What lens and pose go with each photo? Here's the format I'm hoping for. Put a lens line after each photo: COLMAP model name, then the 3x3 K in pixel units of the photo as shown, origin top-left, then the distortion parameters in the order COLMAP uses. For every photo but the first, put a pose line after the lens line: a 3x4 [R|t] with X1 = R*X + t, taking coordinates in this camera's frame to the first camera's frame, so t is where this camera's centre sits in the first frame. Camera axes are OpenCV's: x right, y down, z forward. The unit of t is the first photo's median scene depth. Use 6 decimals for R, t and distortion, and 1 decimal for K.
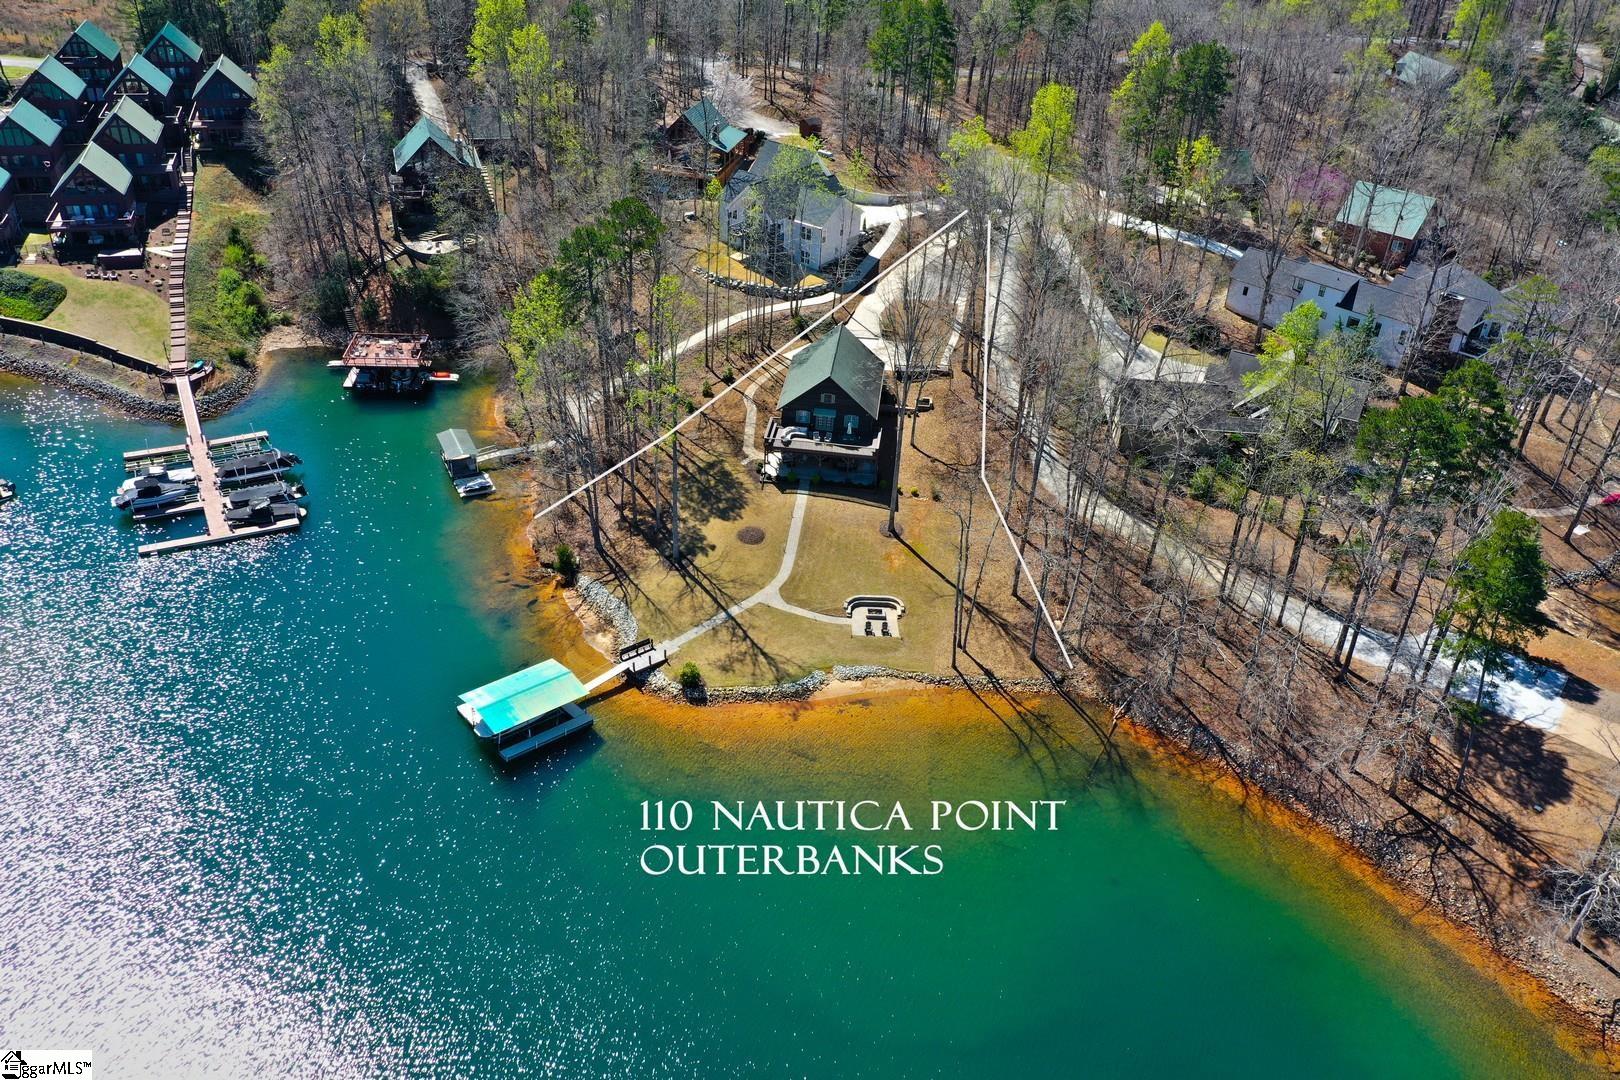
lens RADIAL K [[1279.0, 0, 810.0], [0, 1279.0, 540.0], [0, 0, 1]] dist [0.016440, -0.001900]
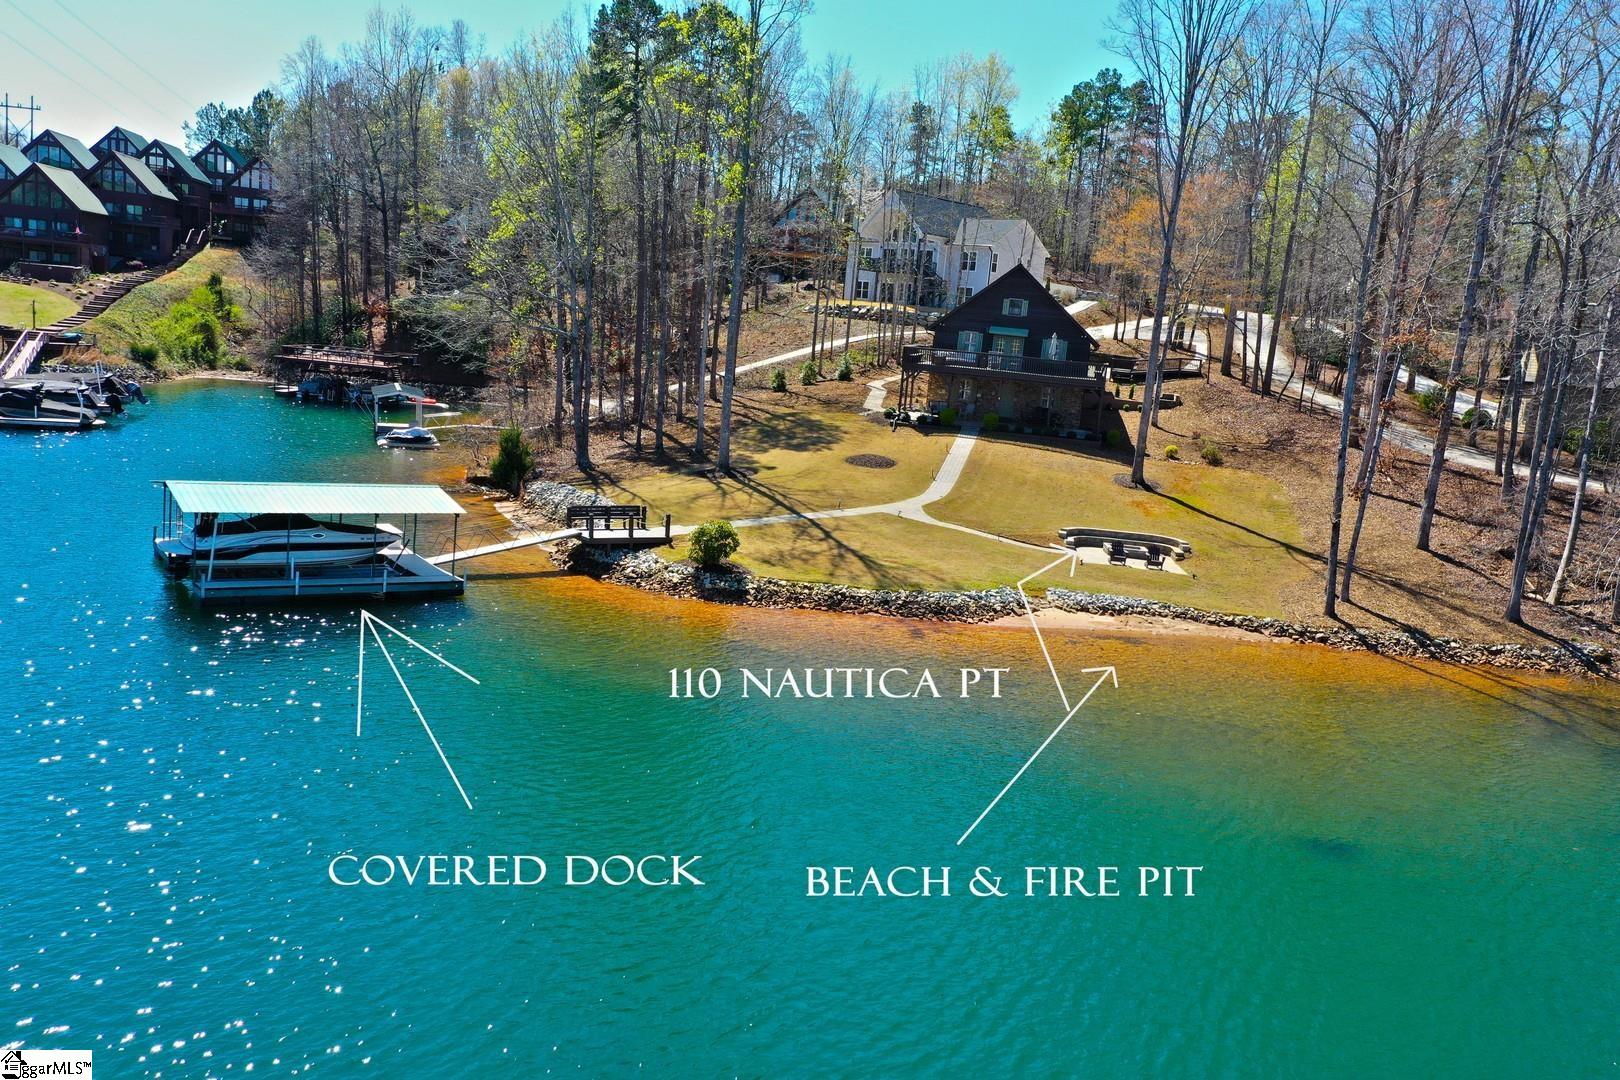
lens RADIAL K [[1279.0, 0, 810.0], [0, 1279.0, 540.0], [0, 0, 1]] dist [0.016440, -0.001900]
pose [[0.994041, 0.049859, -0.096933, -0.019238], [-0.083474, 0.920065, -0.382770, 0.244636], [0.070101, 0.388581, 0.918744, 0.561095]]
